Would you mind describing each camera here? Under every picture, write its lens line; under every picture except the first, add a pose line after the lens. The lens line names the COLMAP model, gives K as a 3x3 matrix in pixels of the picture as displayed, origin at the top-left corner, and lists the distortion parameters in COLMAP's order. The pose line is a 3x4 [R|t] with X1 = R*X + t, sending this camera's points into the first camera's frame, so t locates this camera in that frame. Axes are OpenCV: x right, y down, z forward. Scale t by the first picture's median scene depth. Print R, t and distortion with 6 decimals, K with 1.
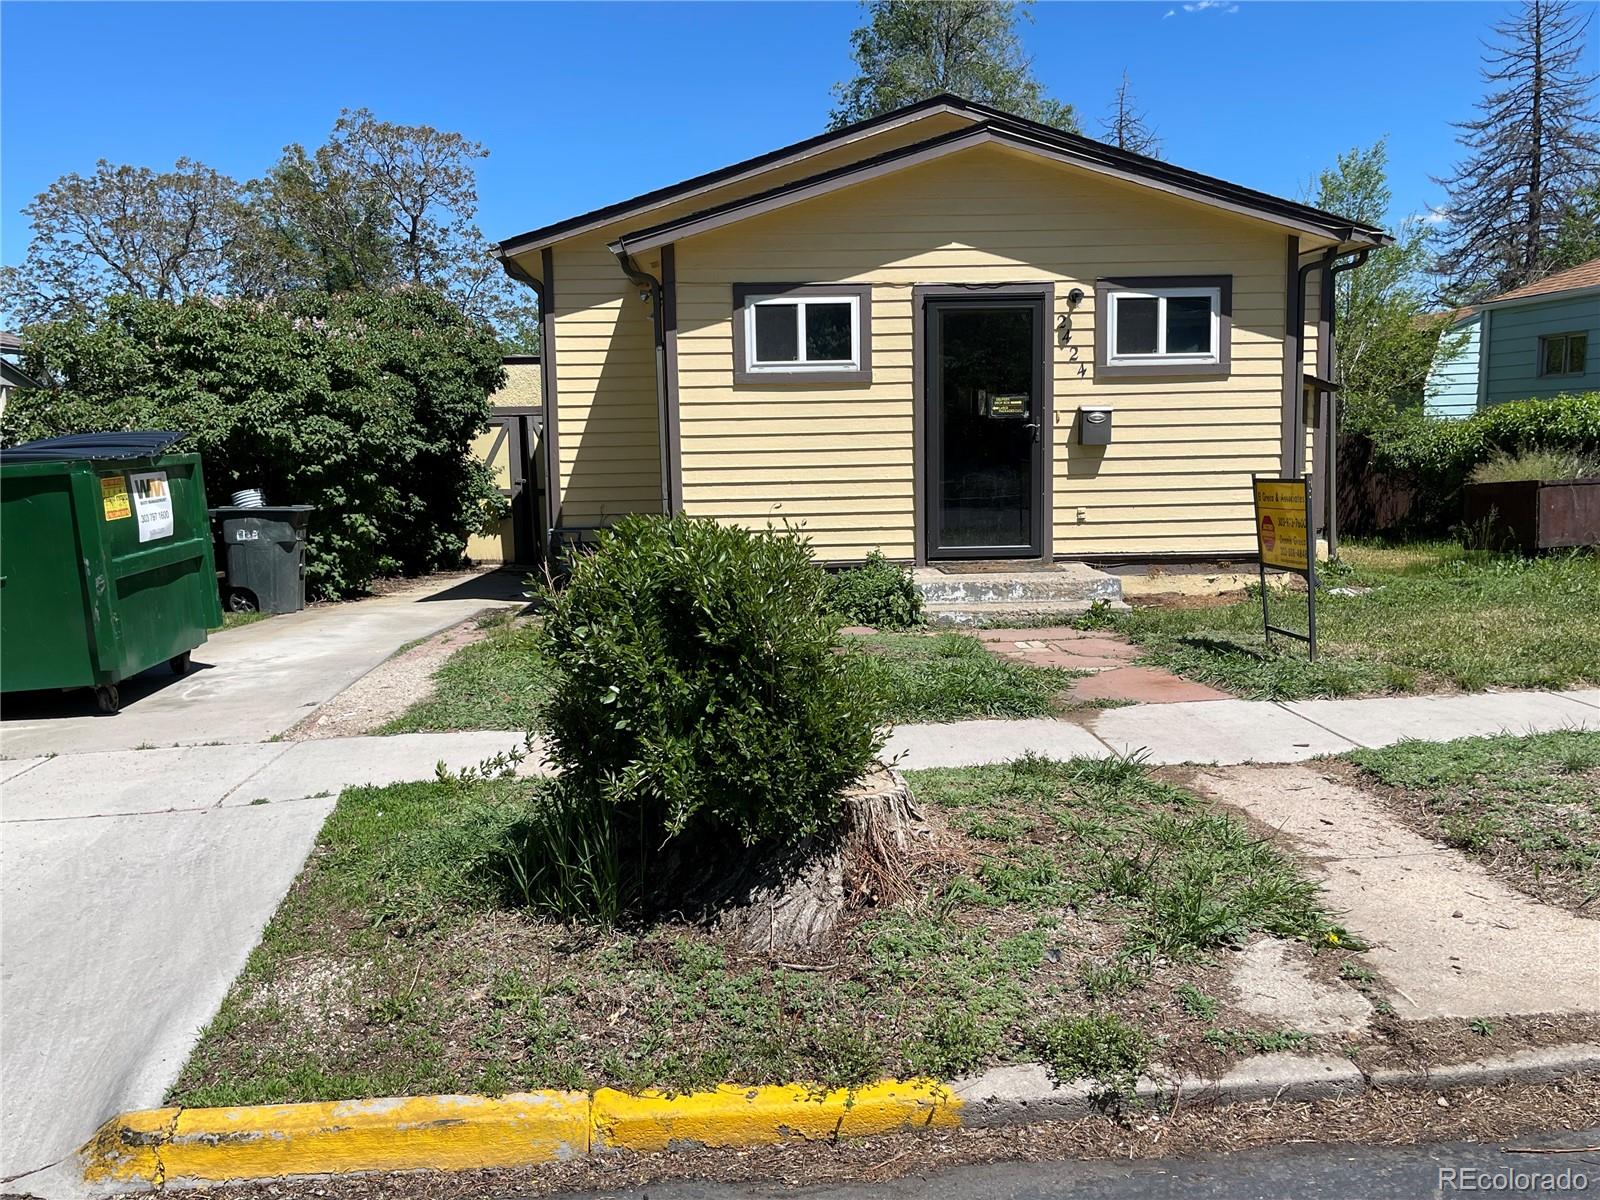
lens RADIAL K [[1399.7, 0, 798.1], [0, 1399.7, 601.5], [0, 0, 1]] dist [0.041579, -0.000890]
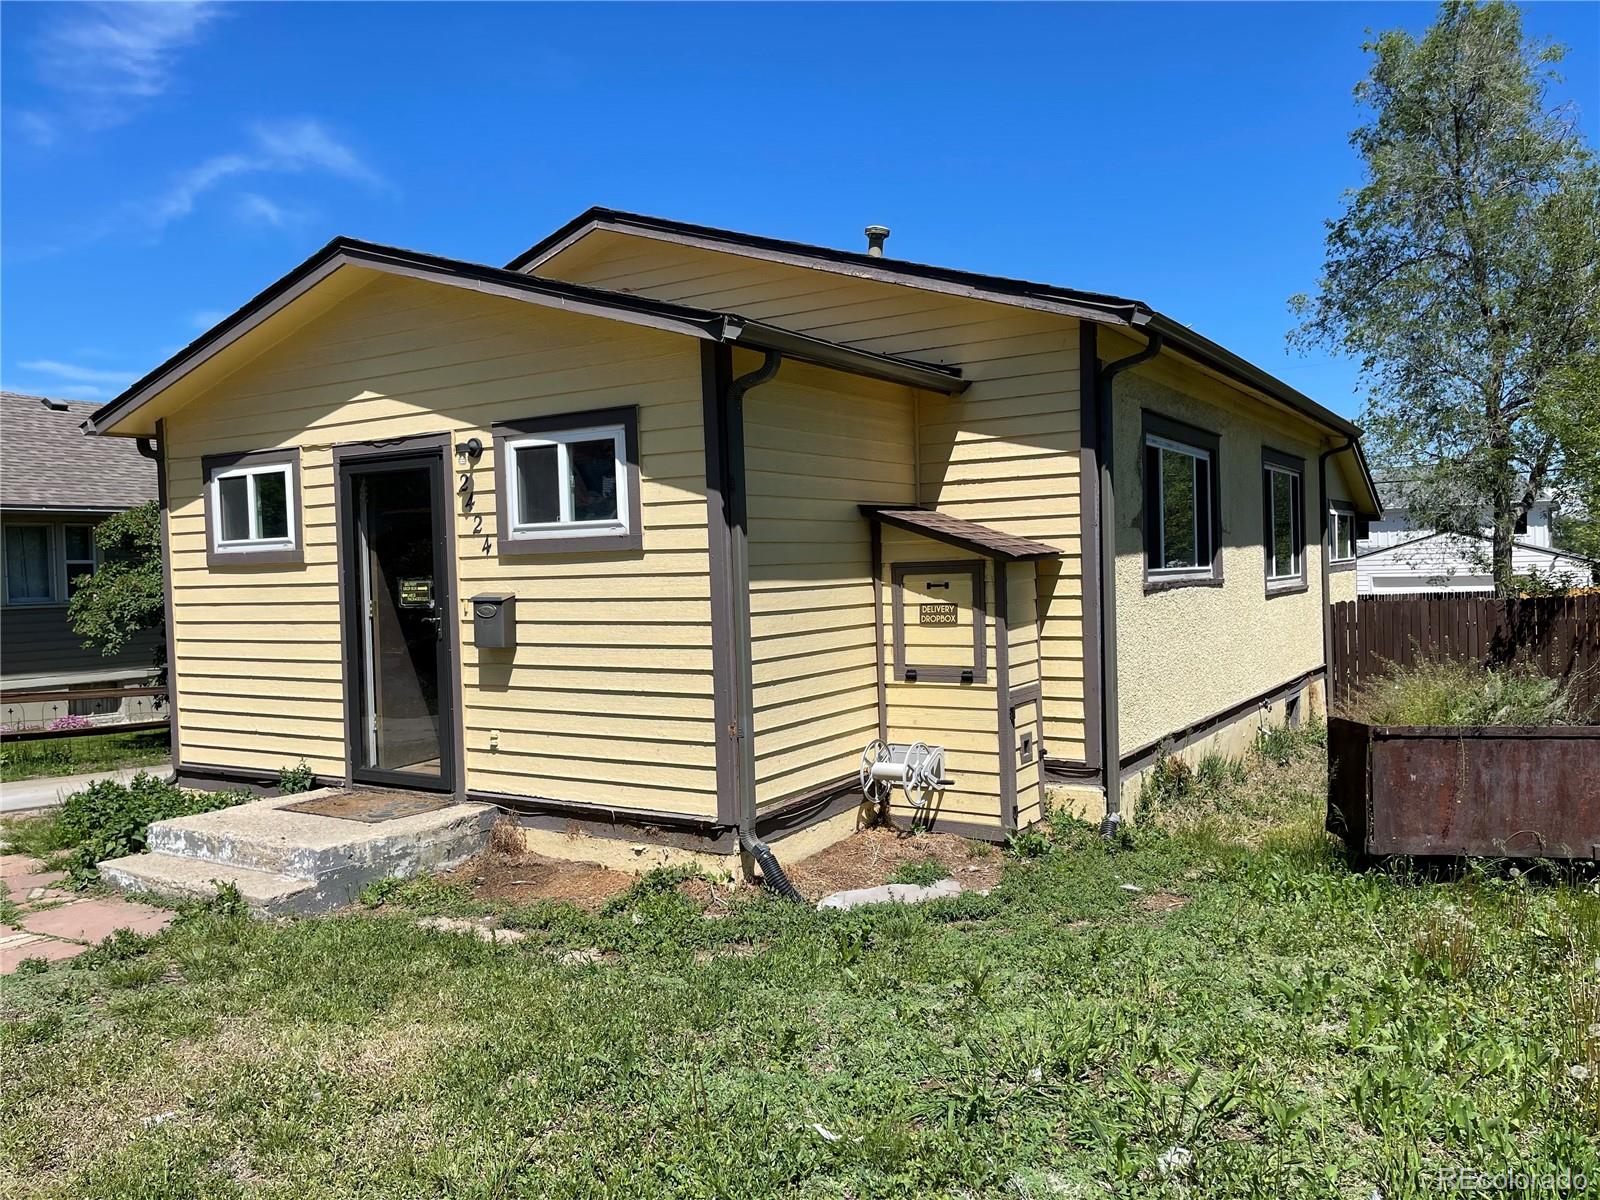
lens RADIAL K [[1196.9, 0, 802.6], [0, 1196.9, 598.0], [0, 0, 1]] dist [0.021902, 0.000993]
pose [[0.822022, 0.013856, -0.569287, 0.702963], [-0.056376, 0.996773, -0.057143, -0.110939], [0.566658, 0.079067, 0.820151, 0.579230]]
